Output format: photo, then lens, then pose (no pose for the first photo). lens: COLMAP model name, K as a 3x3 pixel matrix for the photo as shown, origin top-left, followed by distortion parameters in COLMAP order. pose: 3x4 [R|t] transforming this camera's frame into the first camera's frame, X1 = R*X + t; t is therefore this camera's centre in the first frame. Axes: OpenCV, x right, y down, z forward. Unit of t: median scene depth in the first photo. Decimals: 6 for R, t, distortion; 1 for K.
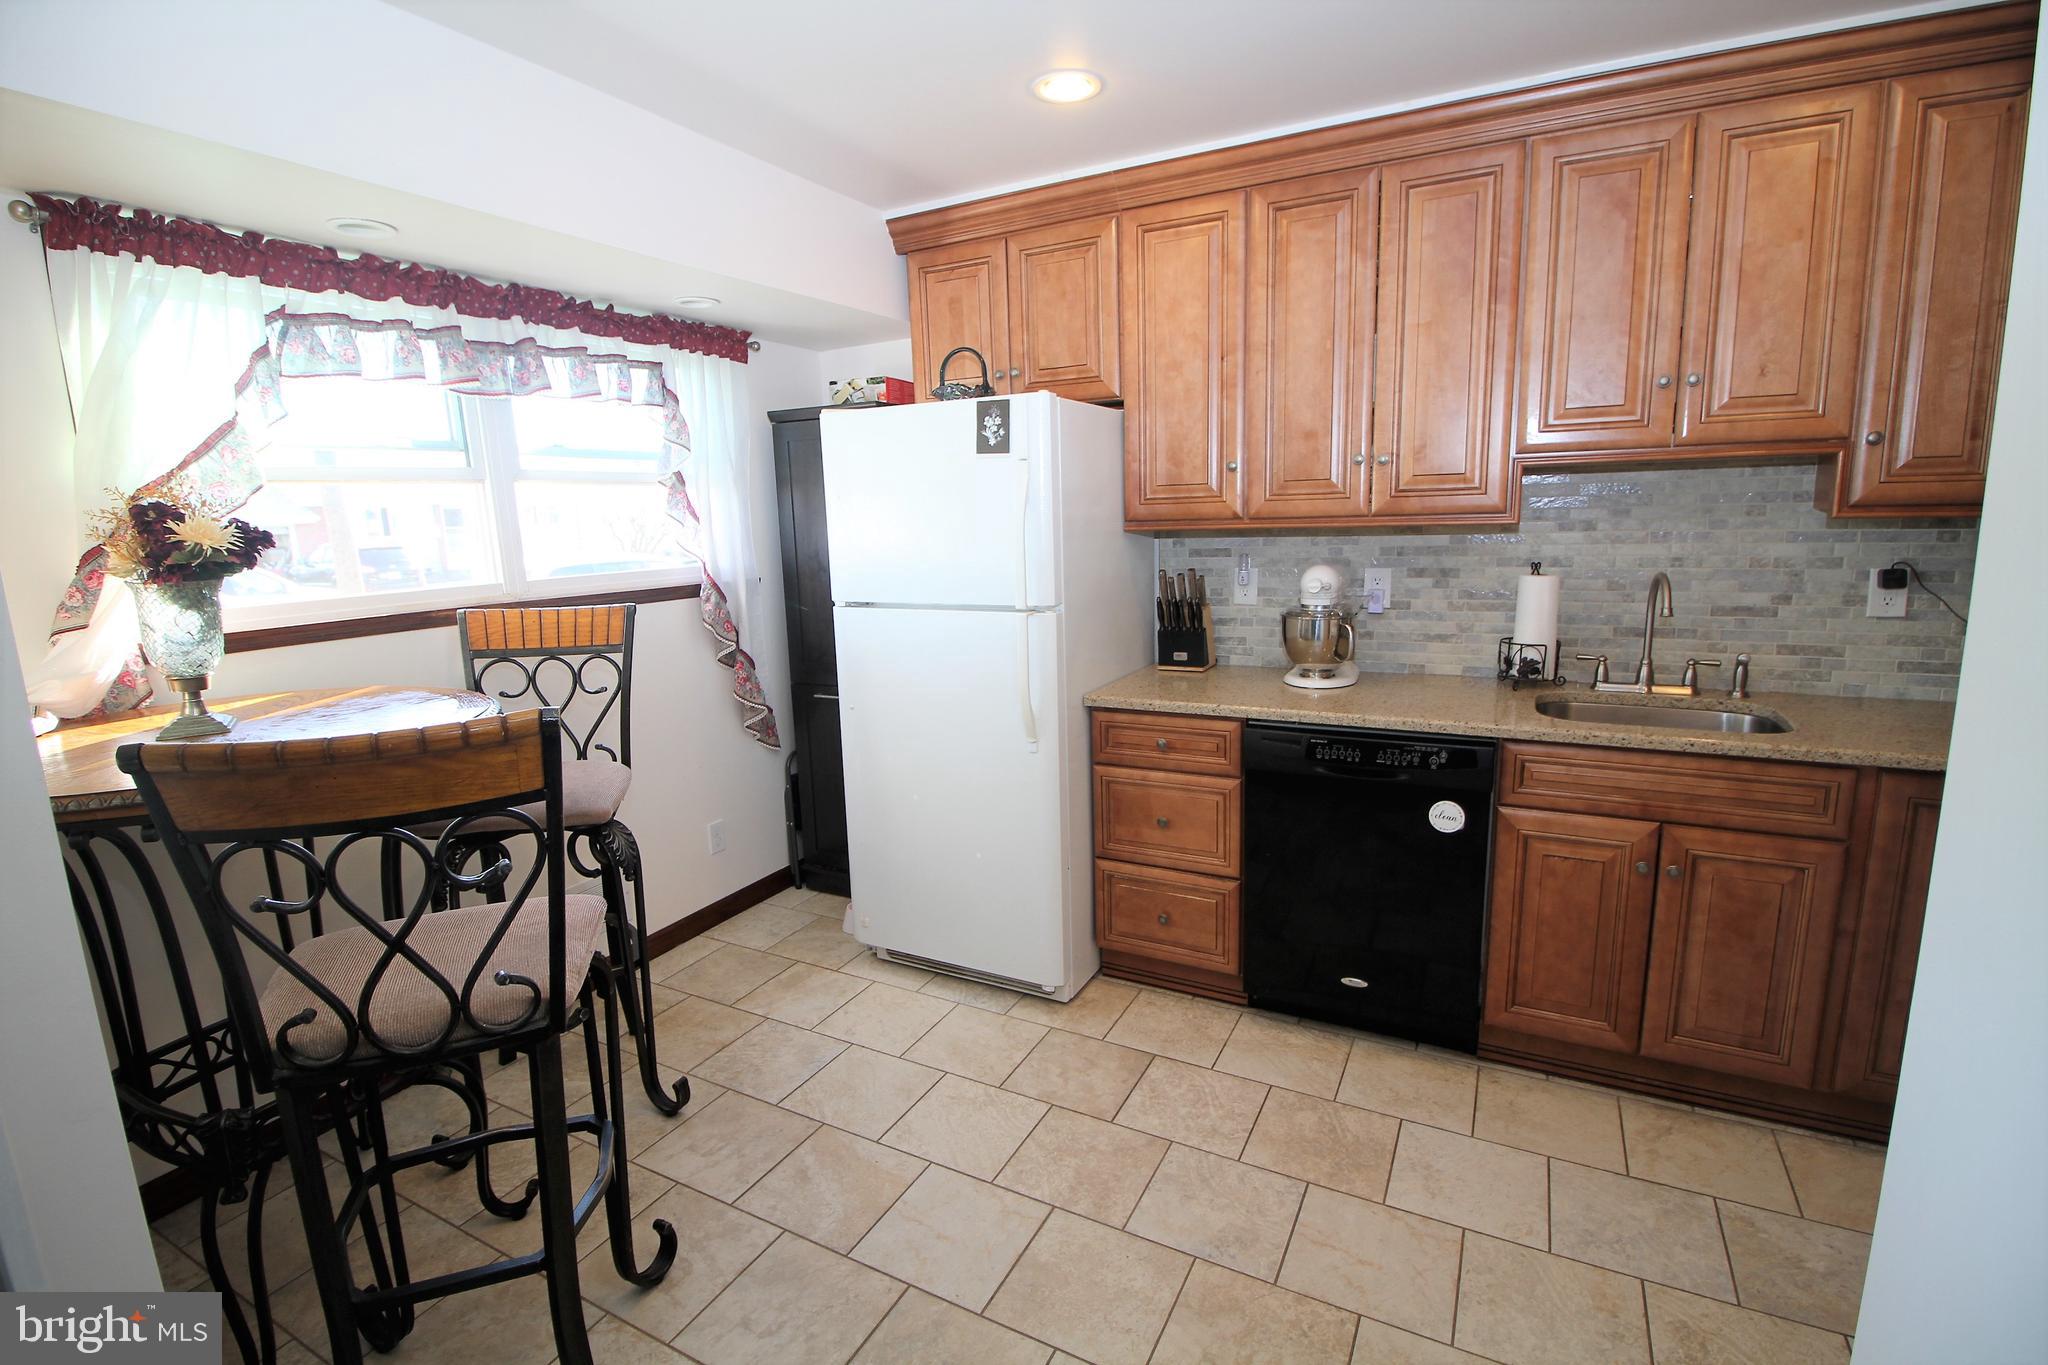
lens RADIAL K [[941.8, 0, 1027.6], [0, 941.8, 685.4], [0, 0, 1]] dist [-0.002393, -0.012092]
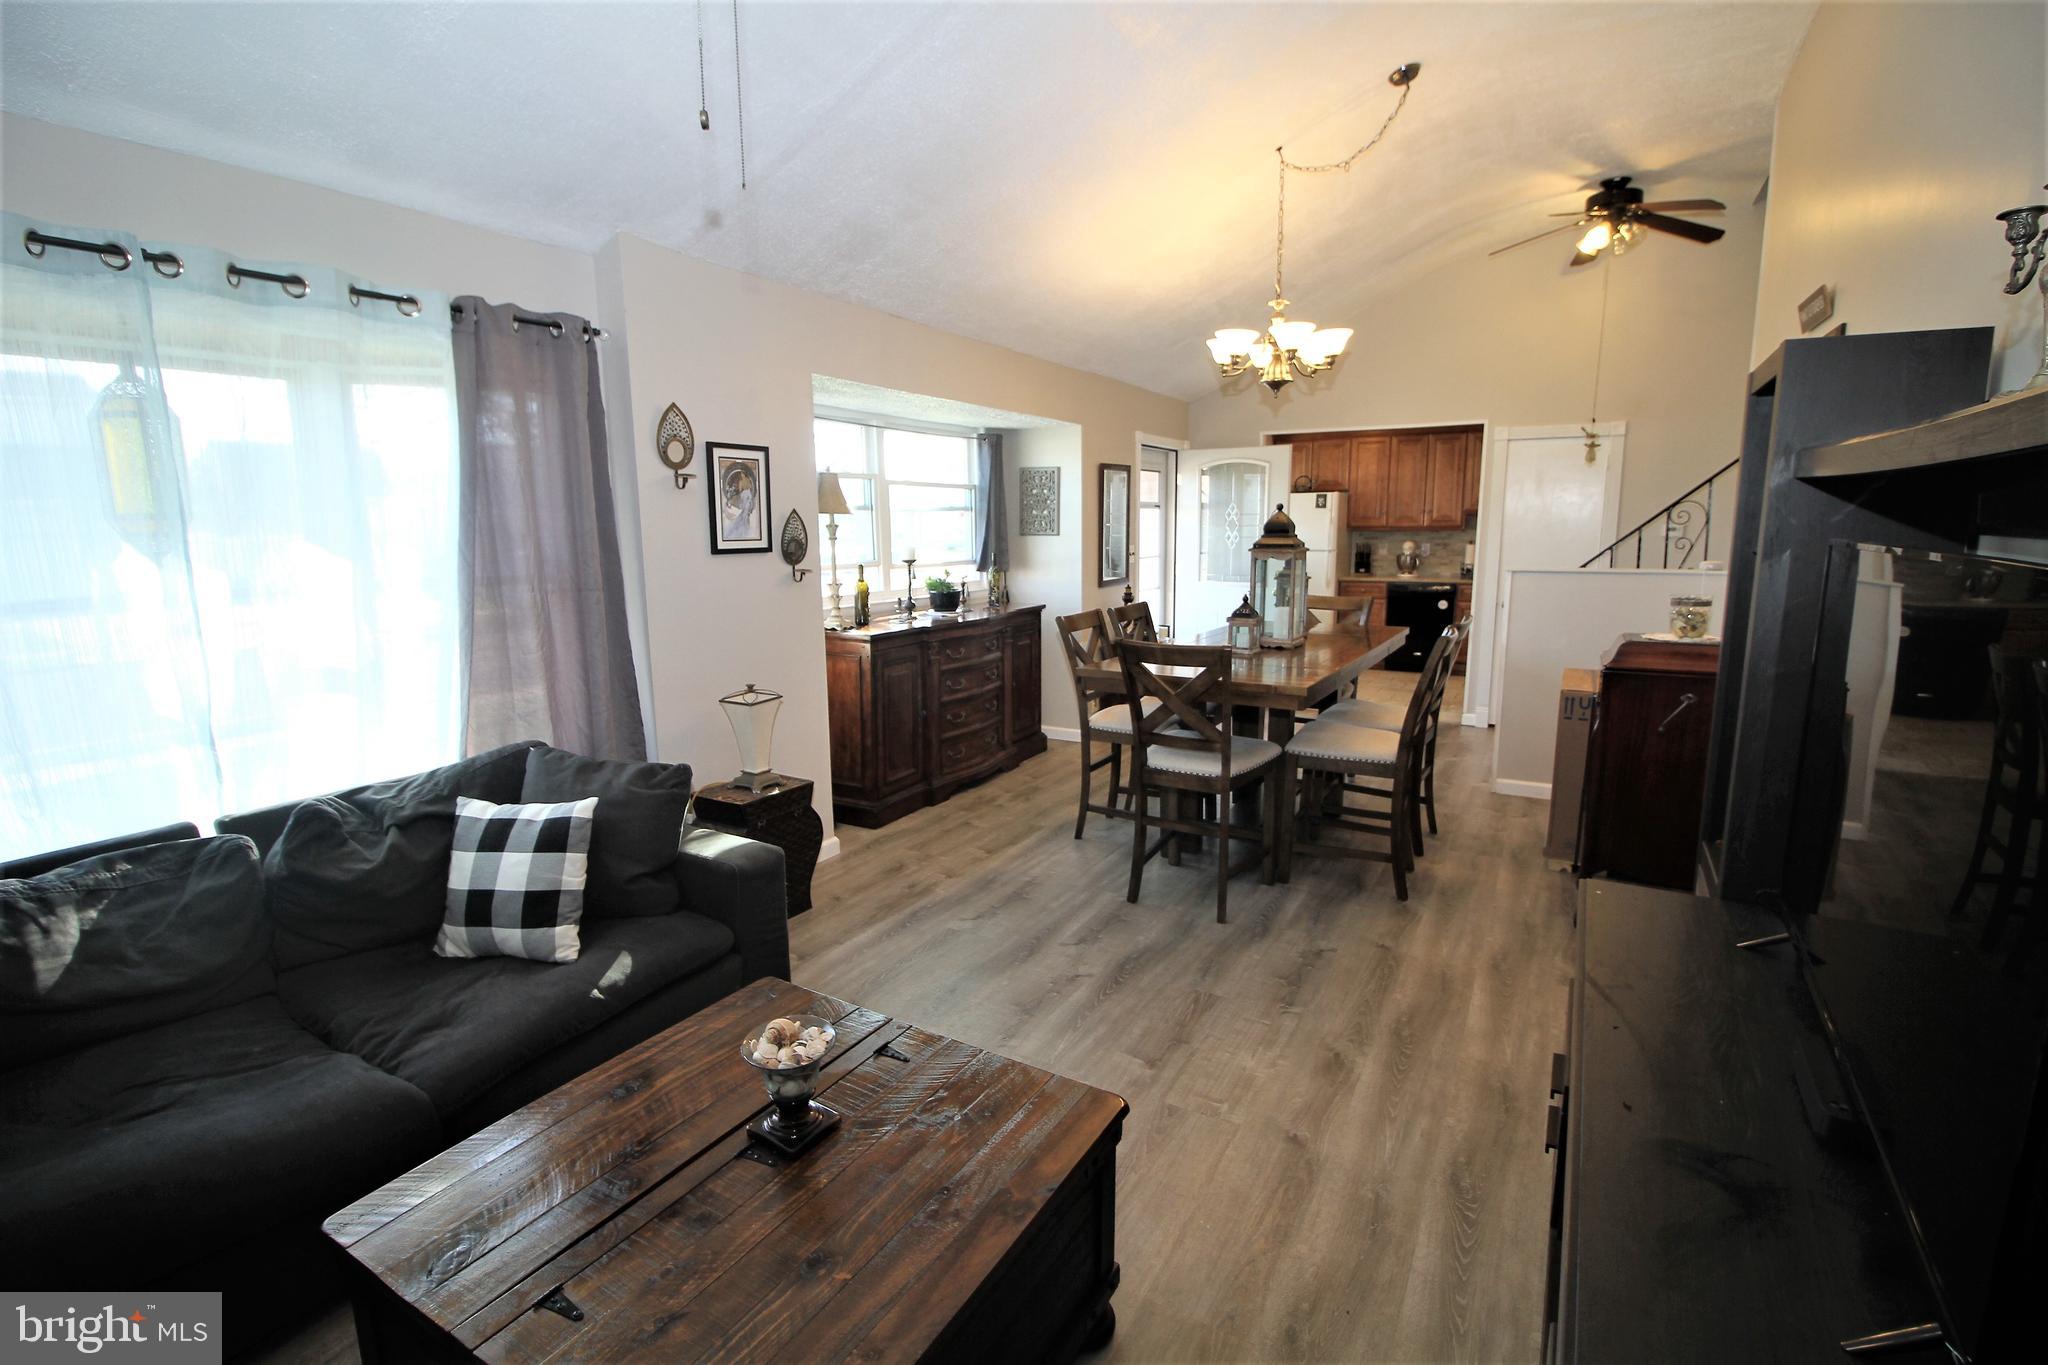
lens RADIAL K [[941.8, 0, 1028.8], [0, 941.8, 678.7], [0, 0, 1]] dist [-0.002393, -0.012092]
pose [[0.998958, 0.030080, -0.034324, -1.031339], [-0.030727, 0.999357, -0.018476, 0.524832], [0.033746, 0.019511, 0.999240, -2.704104]]
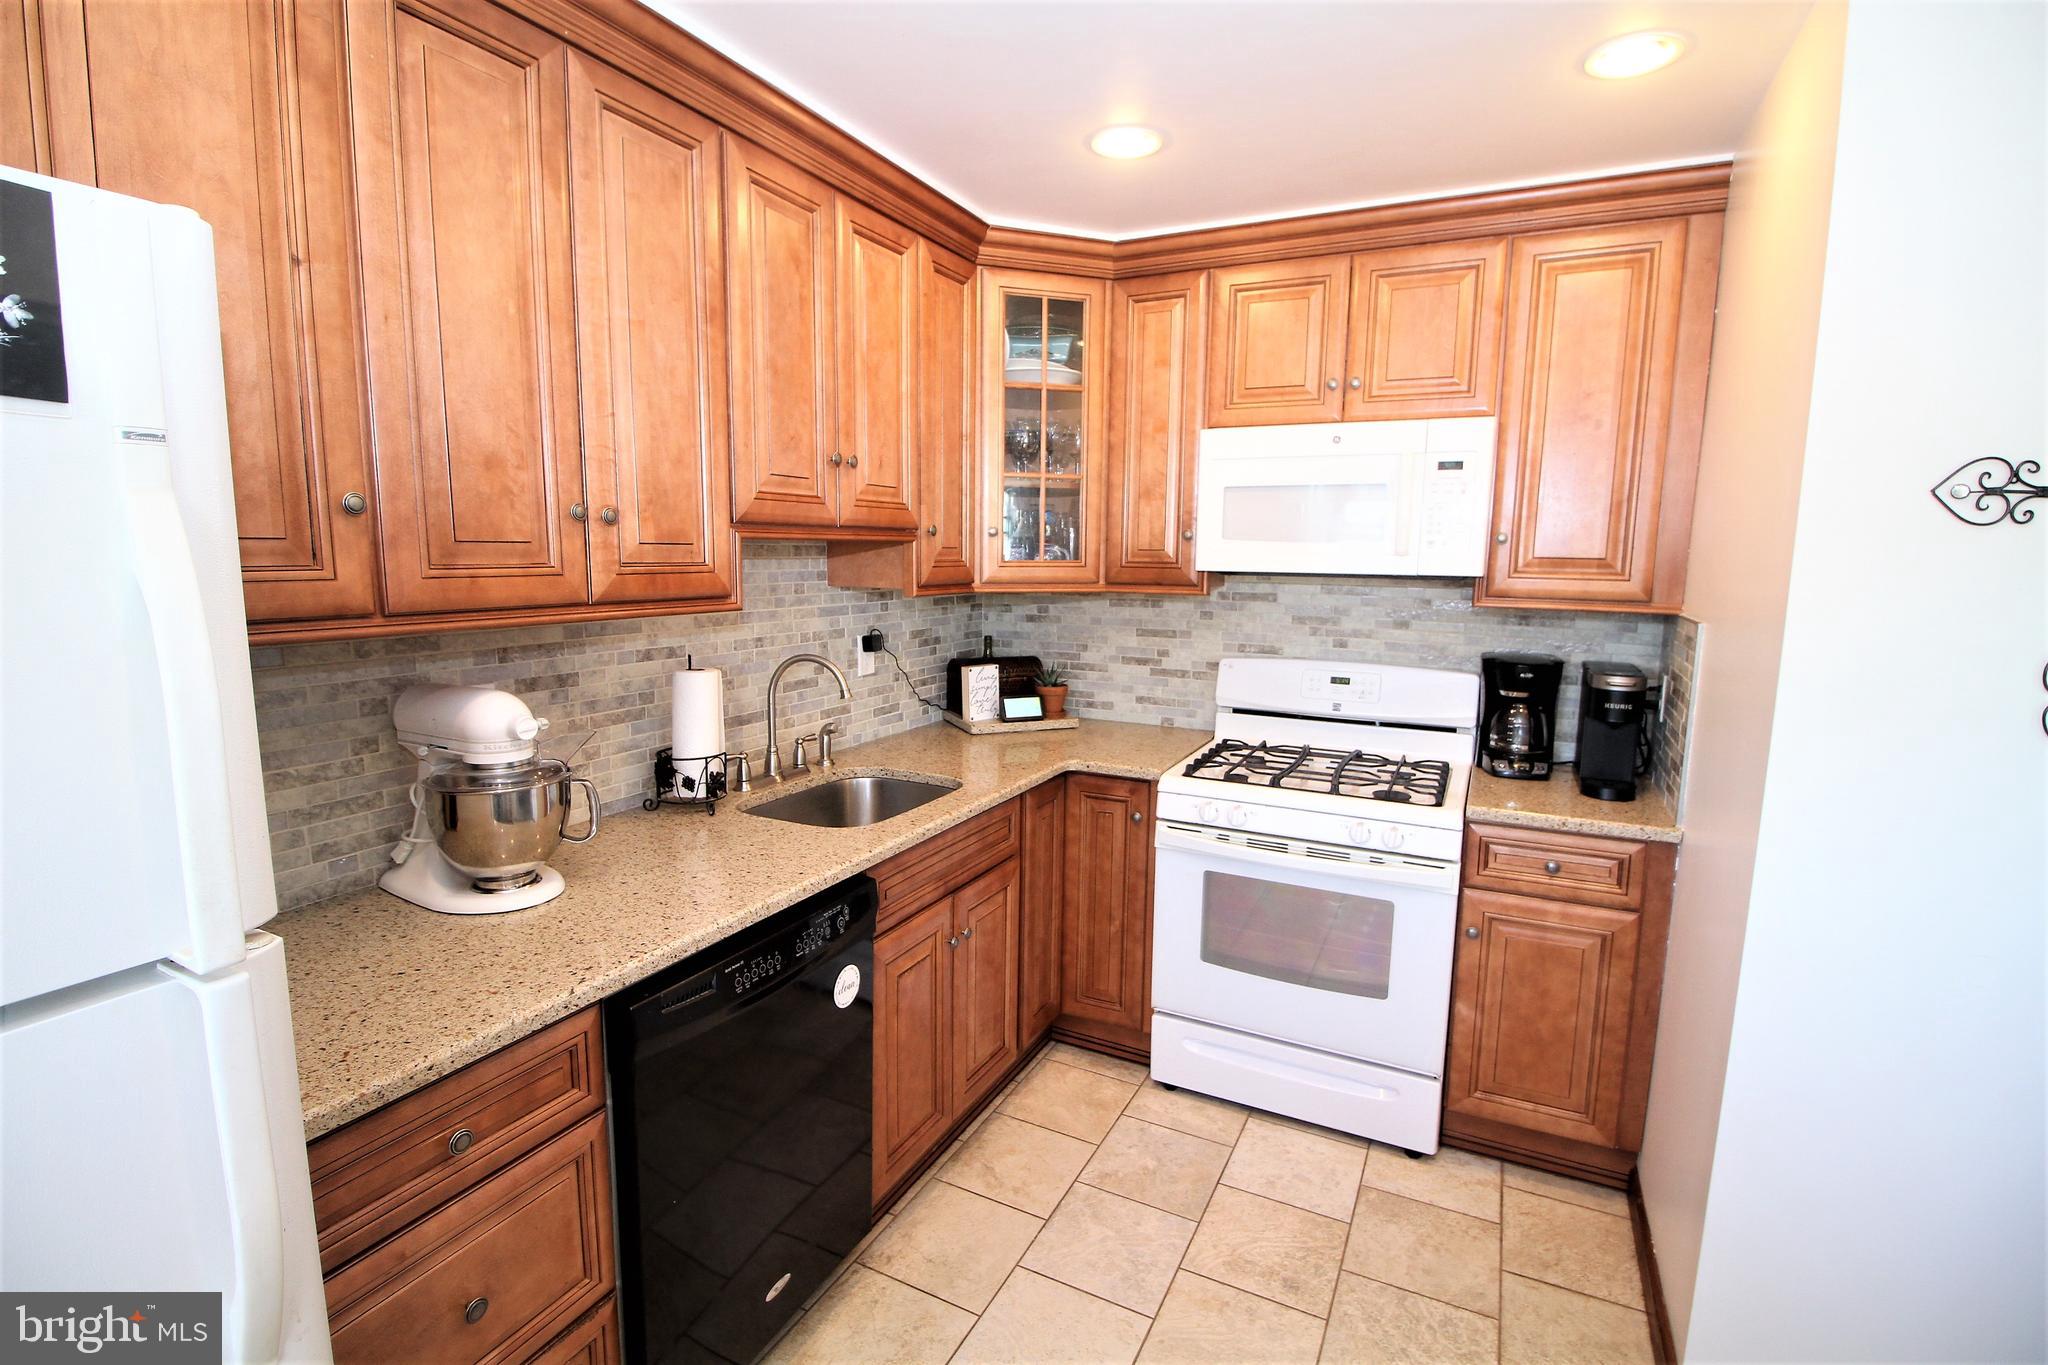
lens RADIAL K [[941.8, 0, 1025.9], [0, 941.8, 683.7], [0, 0, 1]] dist [-0.002393, -0.012092]
pose [[-0.016575, -0.110968, 0.993686, -0.277175], [0.171409, 0.978794, 0.112165, -0.153968], [-0.985061, 0.172186, 0.002797, 0.748060]]
